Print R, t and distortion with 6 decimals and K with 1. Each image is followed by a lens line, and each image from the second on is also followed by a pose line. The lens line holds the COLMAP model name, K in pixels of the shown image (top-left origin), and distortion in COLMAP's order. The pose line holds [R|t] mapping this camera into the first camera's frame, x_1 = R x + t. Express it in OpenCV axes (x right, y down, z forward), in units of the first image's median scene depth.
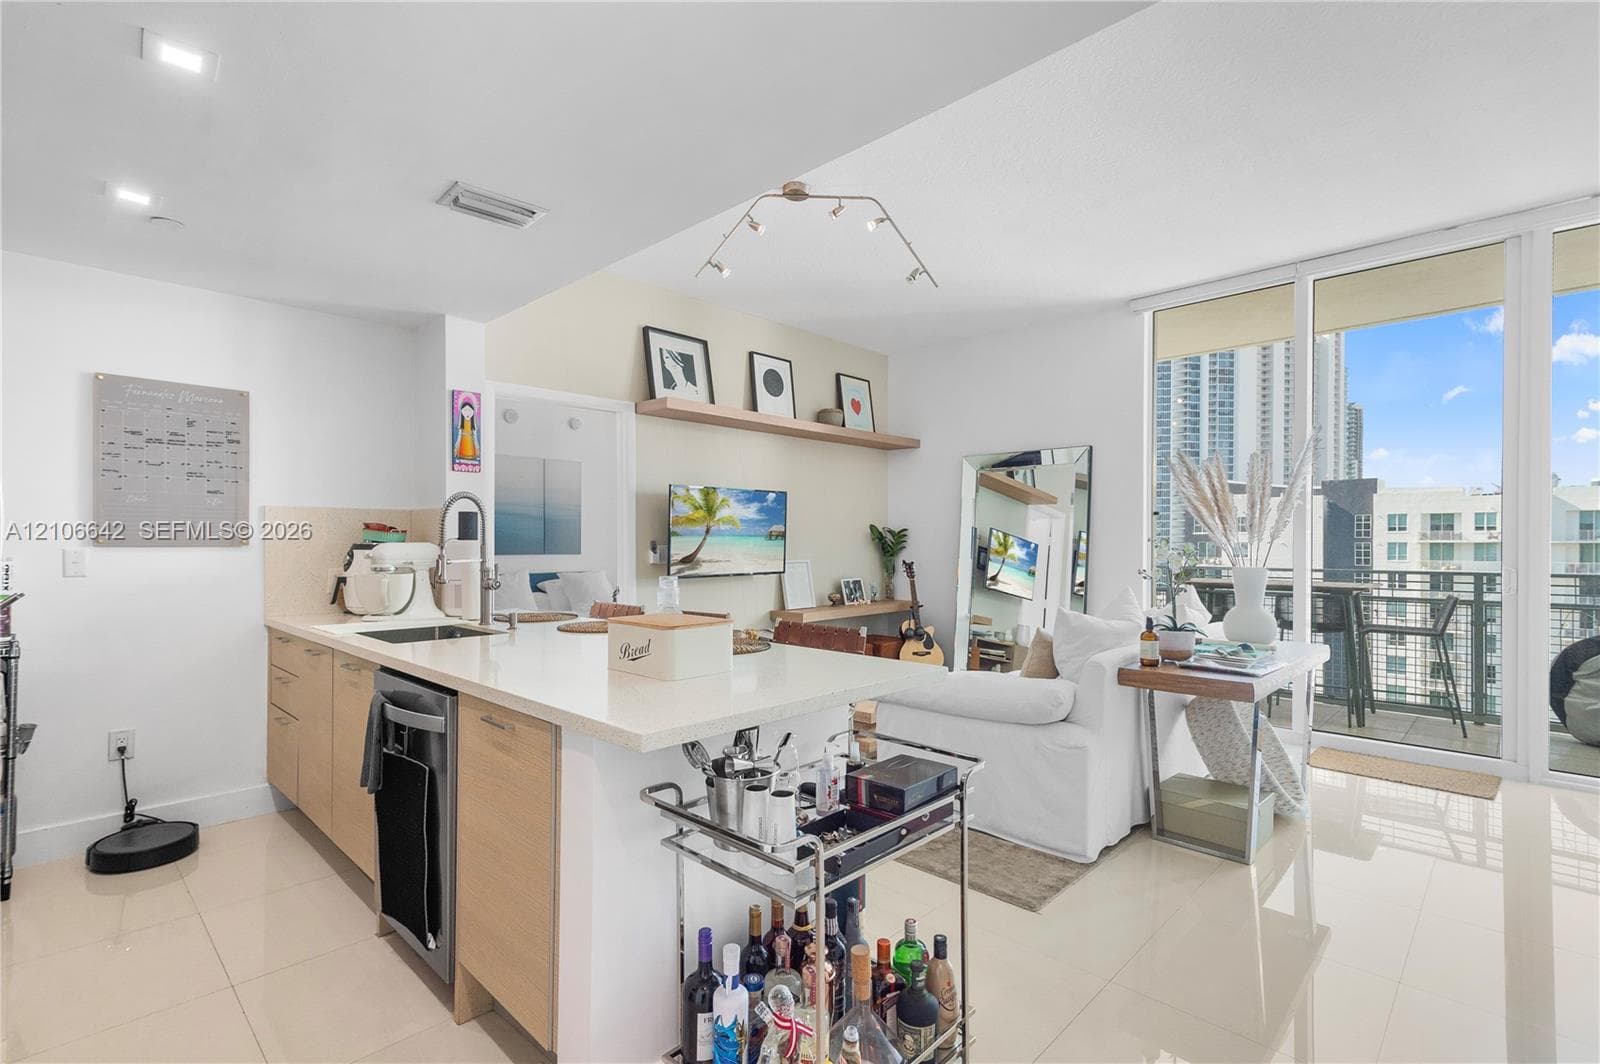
lens RADIAL K [[746.0, 0, 801.7], [0, 746.0, 542.6], [0, 0, 1]] dist [0.014264, -0.000322]
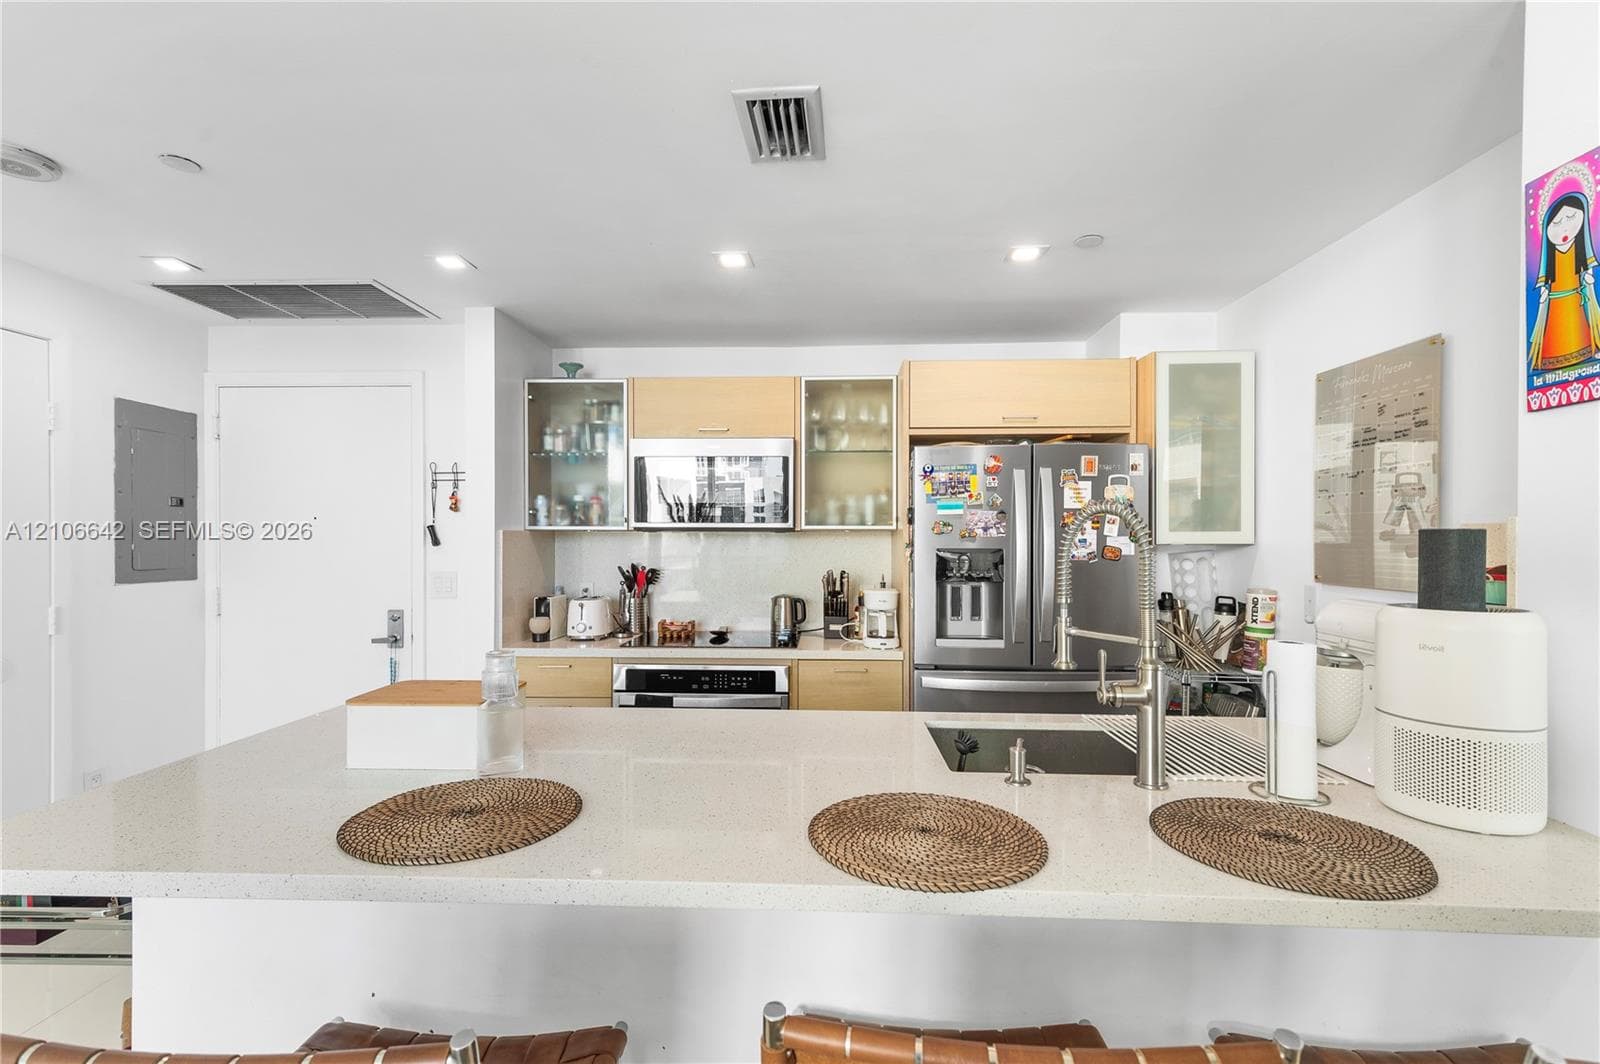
lens RADIAL K [[746.0, 0, 801.7], [0, 746.0, 542.6], [0, 0, 1]] dist [0.014264, -0.000322]
pose [[-0.748281, -0.002014, -0.663379, 0.028809], [-0.005813, 0.999977, 0.003520, -0.033327], [0.663356, 0.006490, -0.748276, 1.033824]]
